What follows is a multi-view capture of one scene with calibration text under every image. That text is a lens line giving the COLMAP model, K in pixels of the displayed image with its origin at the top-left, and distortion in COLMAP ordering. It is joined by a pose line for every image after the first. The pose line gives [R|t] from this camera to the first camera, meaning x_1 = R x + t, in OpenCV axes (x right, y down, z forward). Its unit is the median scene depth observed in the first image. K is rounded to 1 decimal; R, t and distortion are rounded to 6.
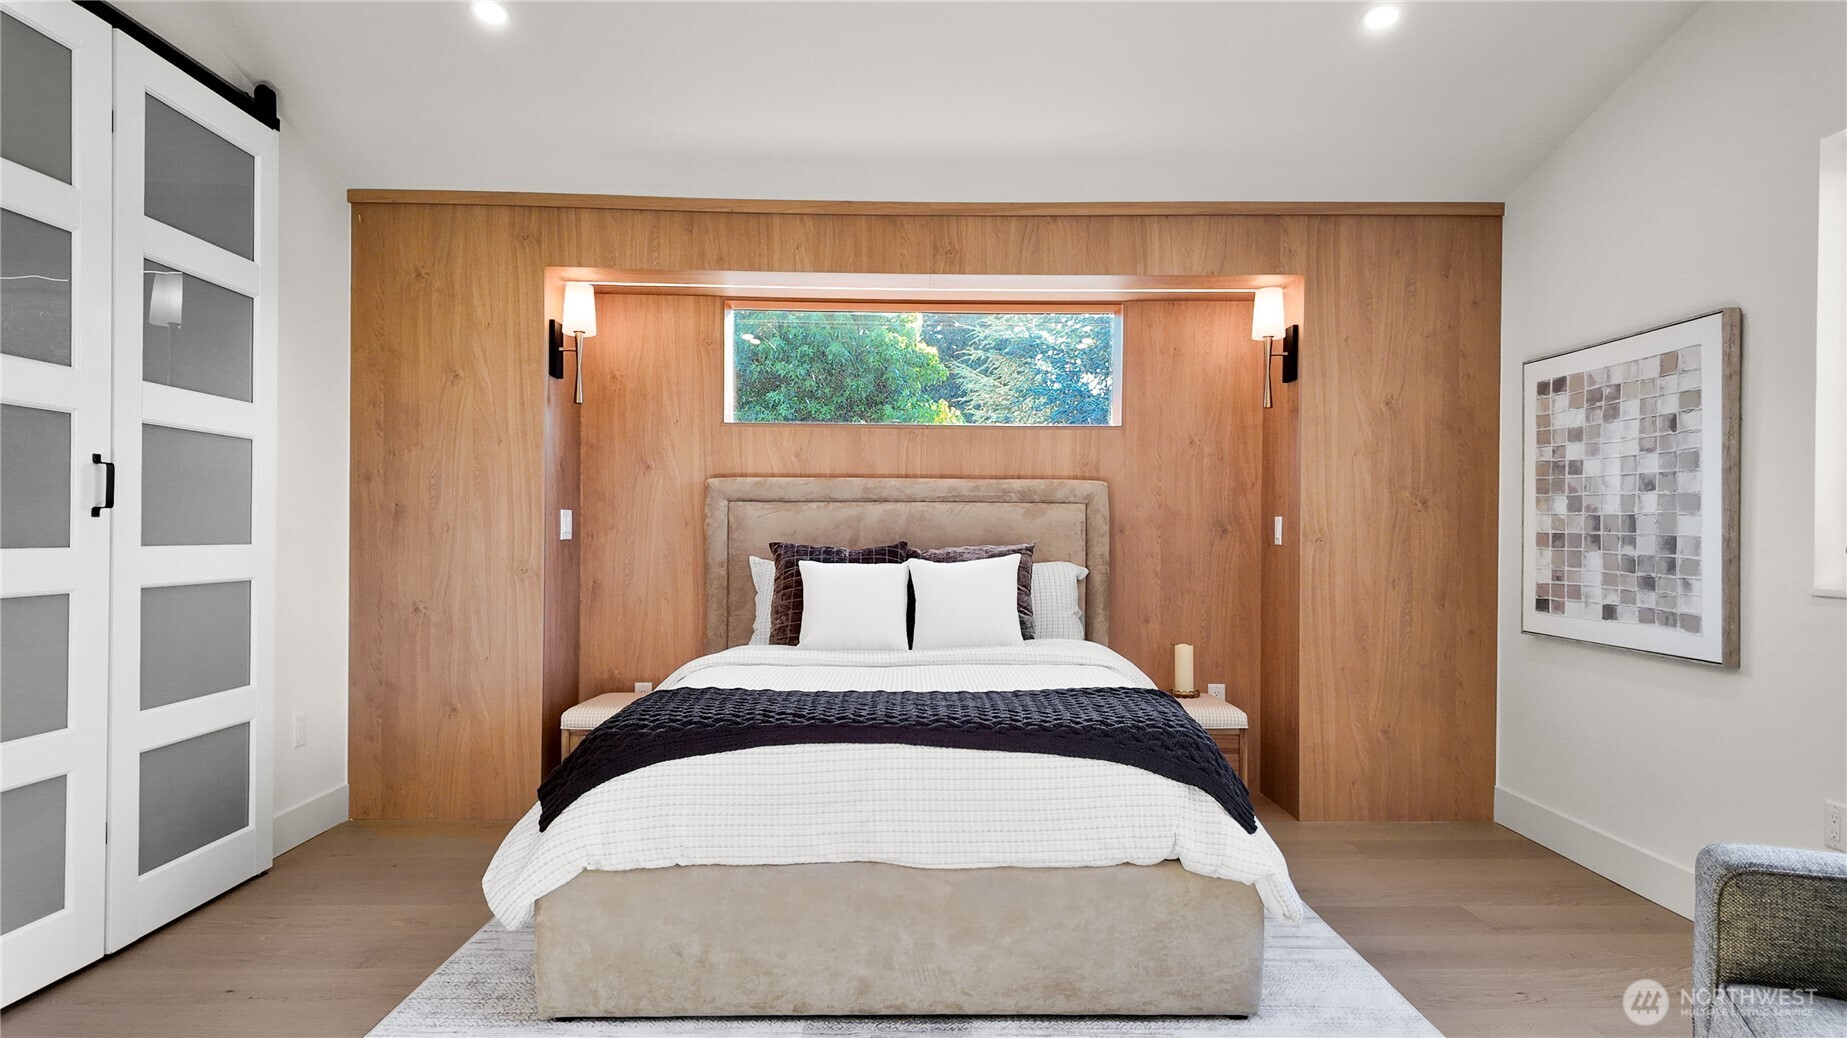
lens RADIAL K [[1087.9, 0, 934.6], [0, 1087.9, 534.6], [0, 0, 1]] dist [0.047886, -0.037425]
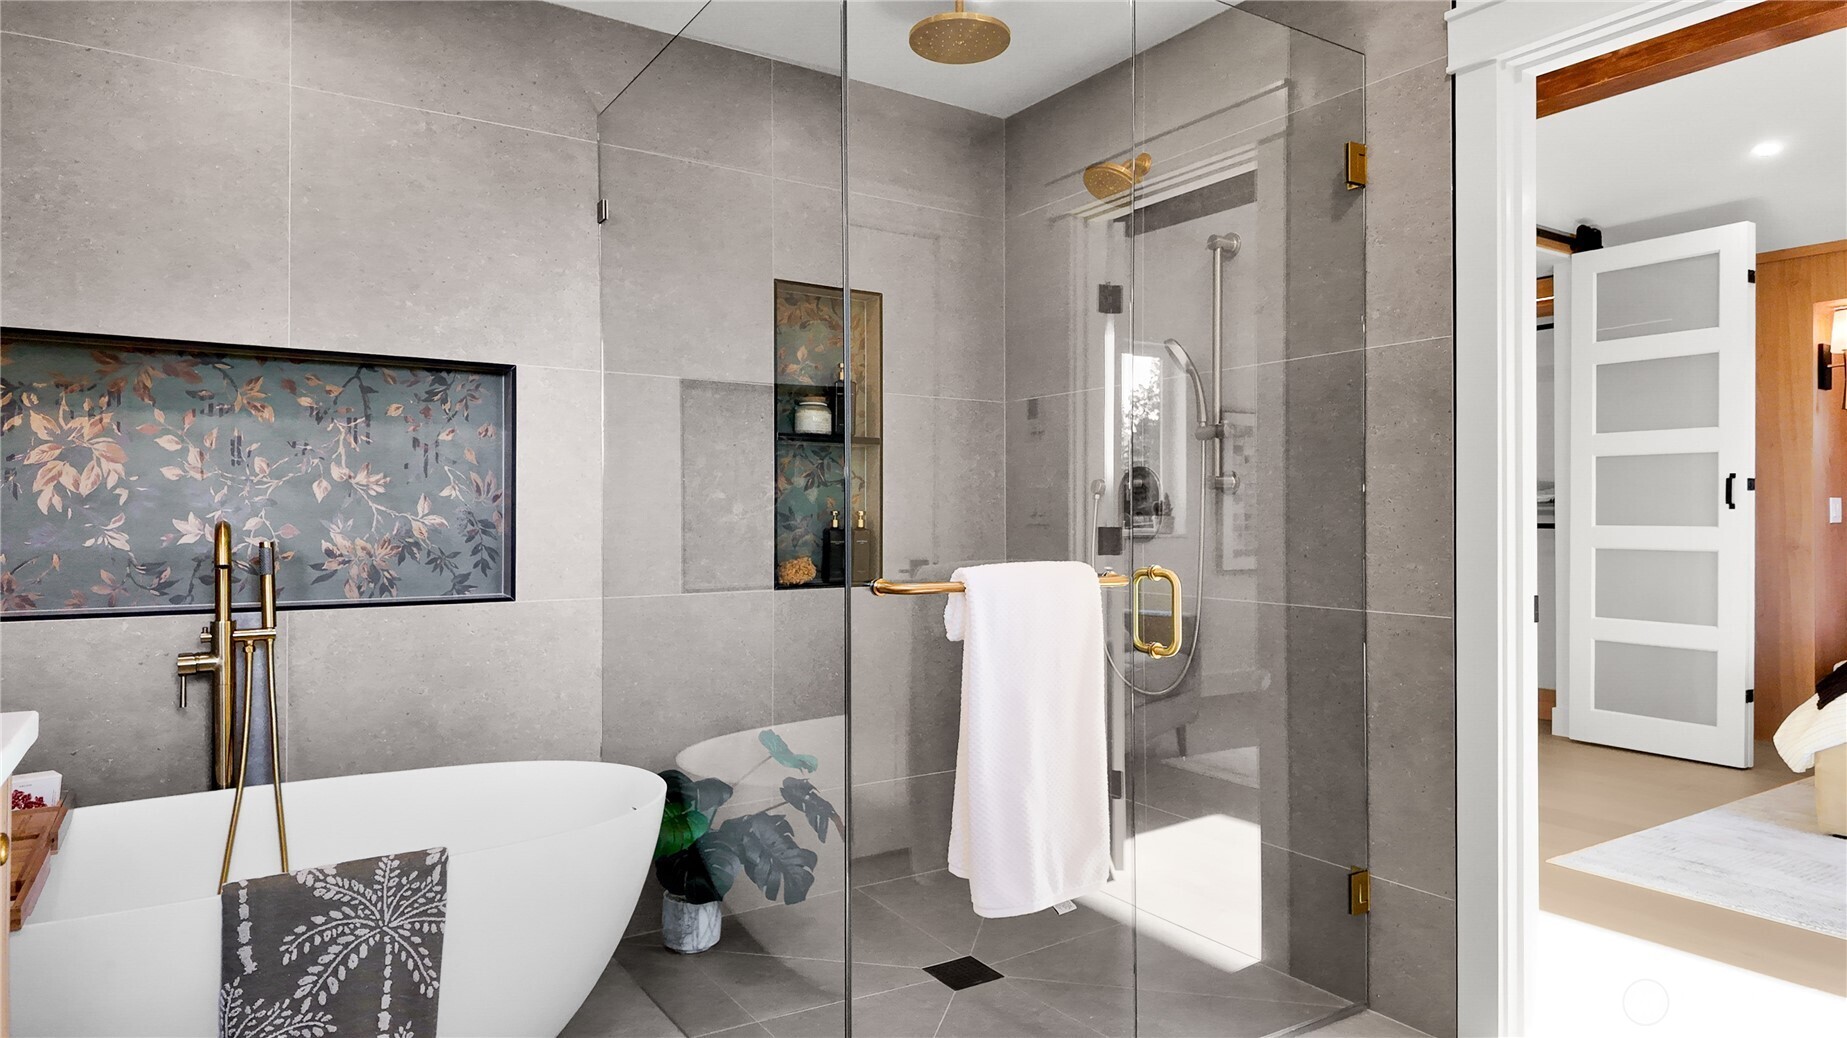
lens RADIAL K [[1087.9, 0, 920.4], [0, 1087.9, 517.6], [0, 0, 1]] dist [0.047886, -0.037425]
pose [[0.525246, -0.010844, -0.850882, 0.172629], [0.003267, 0.999937, -0.010728, 0.008660], [0.850944, 0.002855, 0.525248, -0.510030]]
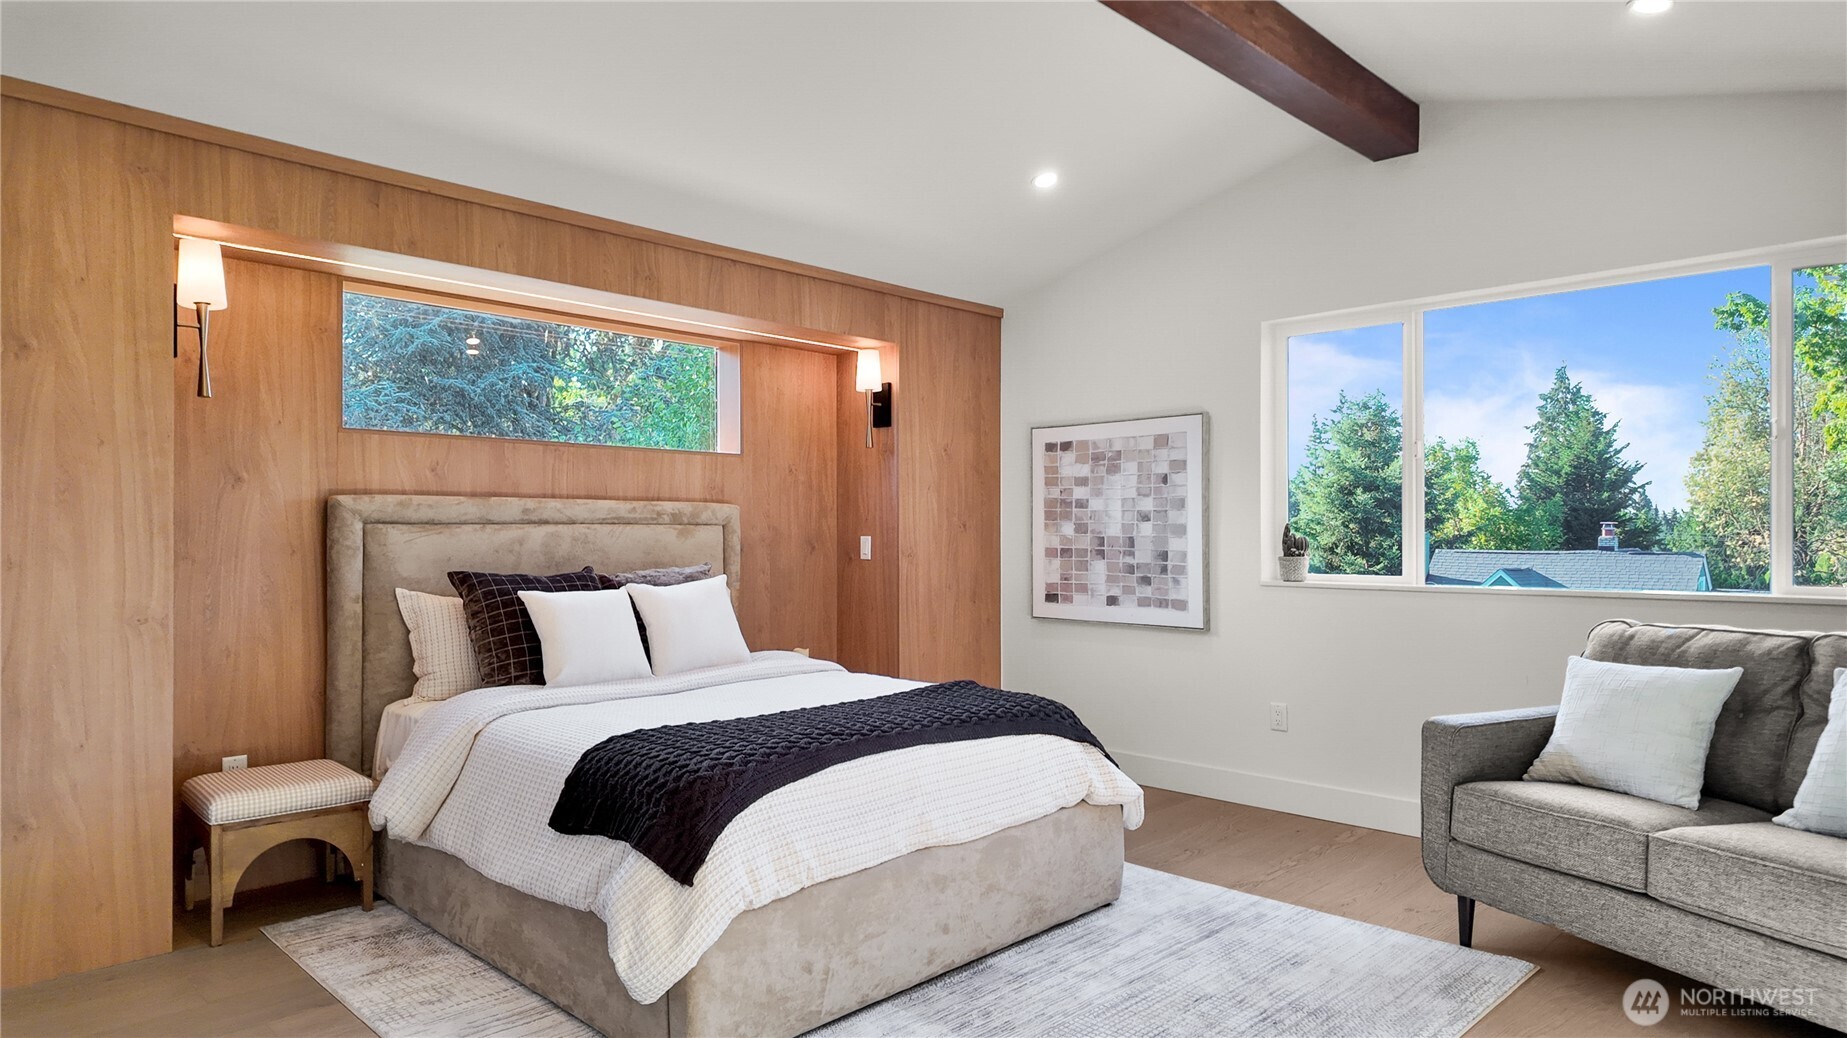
lens RADIAL K [[1087.9, 0, 924.6], [0, 1087.9, 527.5], [0, 0, 1]] dist [0.047886, -0.037425]
pose [[0.708881, -0.002892, 0.705322, -0.519820], [0.008660, 0.999952, -0.004603, -0.021262], [-0.705275, 0.009372, 0.708872, 0.102778]]
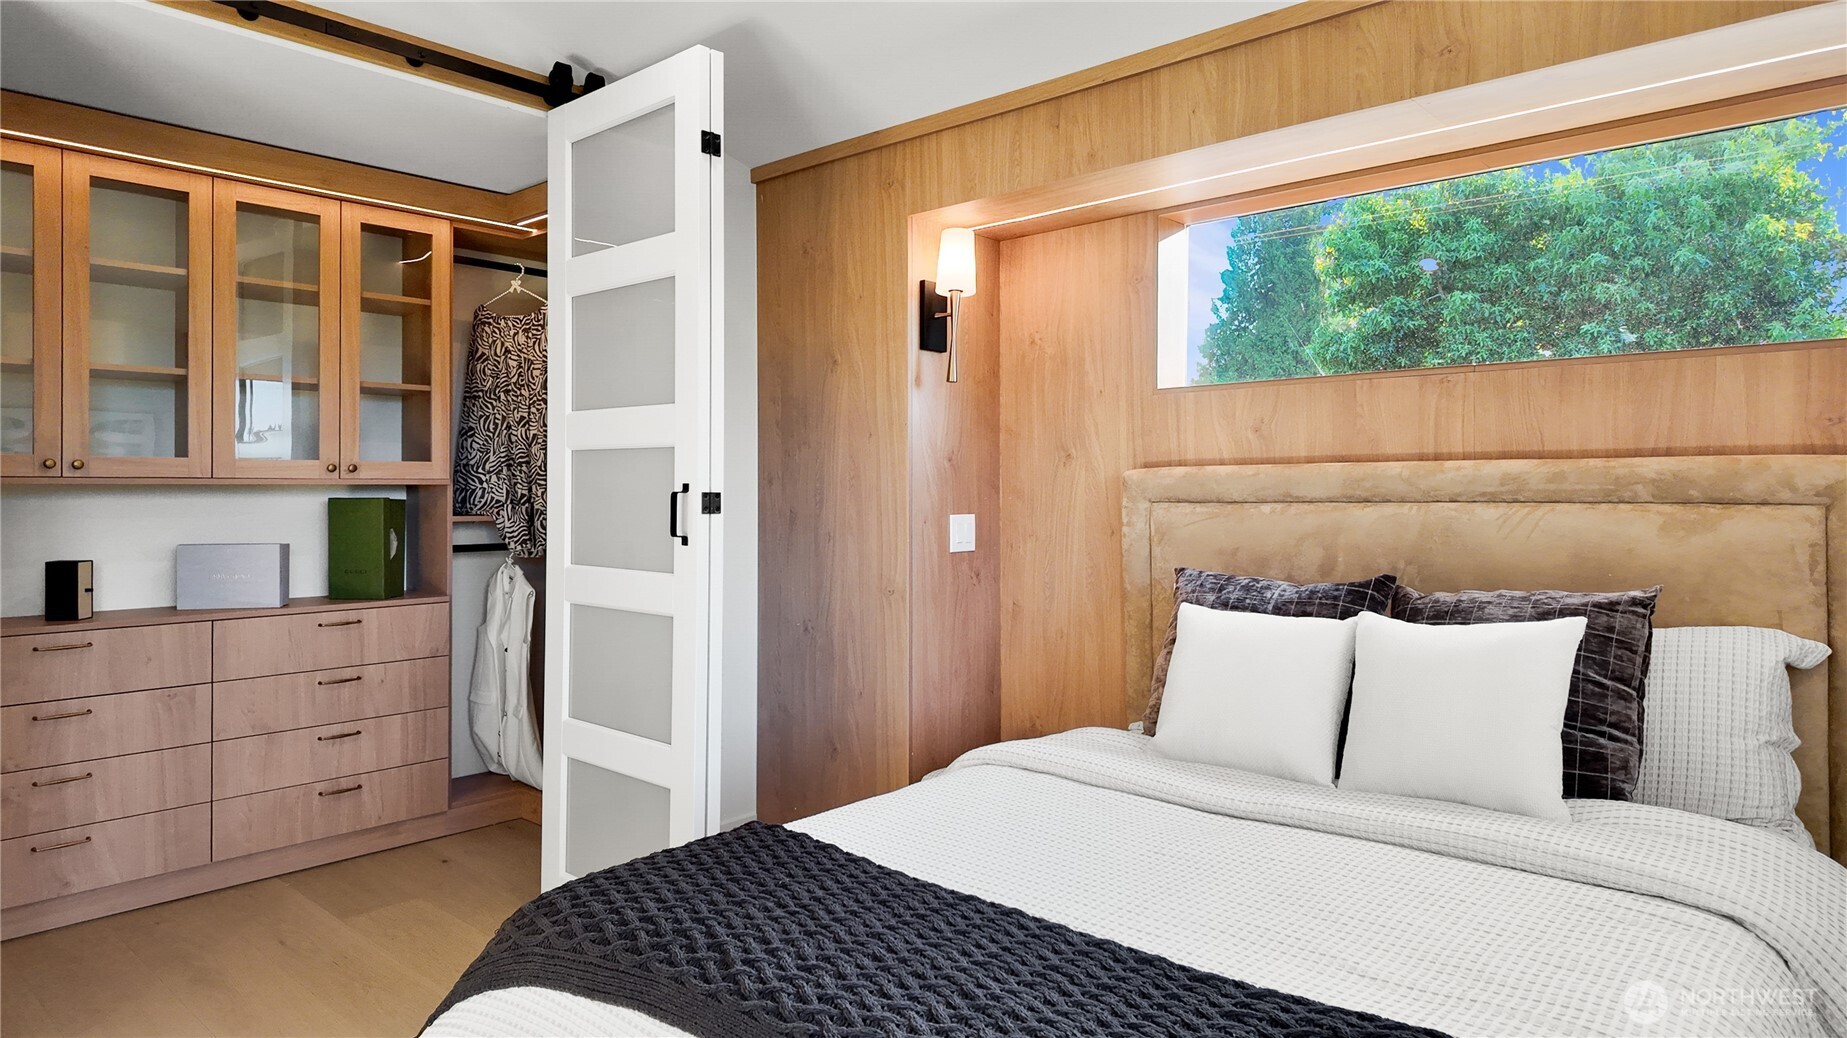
lens RADIAL K [[1087.9, 0, 912.3], [0, 1087.9, 499.7], [0, 0, 1]] dist [0.047886, -0.037425]
pose [[0.729610, -0.004646, -0.683848, 0.191416], [0.007151, 0.999974, 0.000836, -0.036553], [0.683826, -0.005500, 0.729624, 0.415108]]
